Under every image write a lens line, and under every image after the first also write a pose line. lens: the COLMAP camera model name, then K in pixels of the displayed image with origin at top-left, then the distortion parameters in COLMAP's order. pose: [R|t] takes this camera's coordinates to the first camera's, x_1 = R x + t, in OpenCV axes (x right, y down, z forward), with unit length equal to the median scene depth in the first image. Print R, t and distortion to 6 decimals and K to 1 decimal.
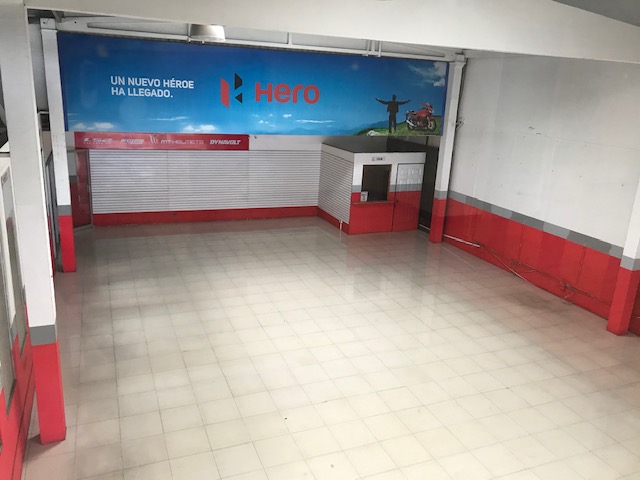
lens RADIAL K [[525.0, 0, 319.7], [0, 525.0, 239.7], [0, 0, 1]] dist [0.034183, -0.030904]
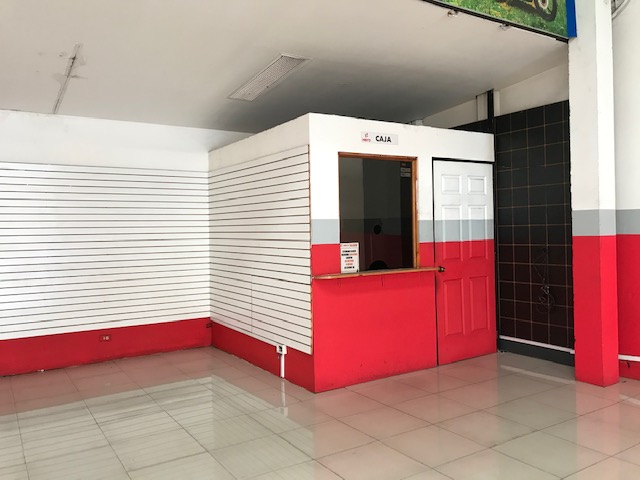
lens RADIAL K [[525.0, 0, 318.3], [0, 525.0, 239.7], [0, 0, 1]] dist [0.034183, -0.030904]
pose [[0.983446, -0.078439, 0.163346, 0.016497], [0.118932, 0.959525, -0.255277, -0.015510], [-0.136711, 0.270478, 0.952970, 0.694889]]
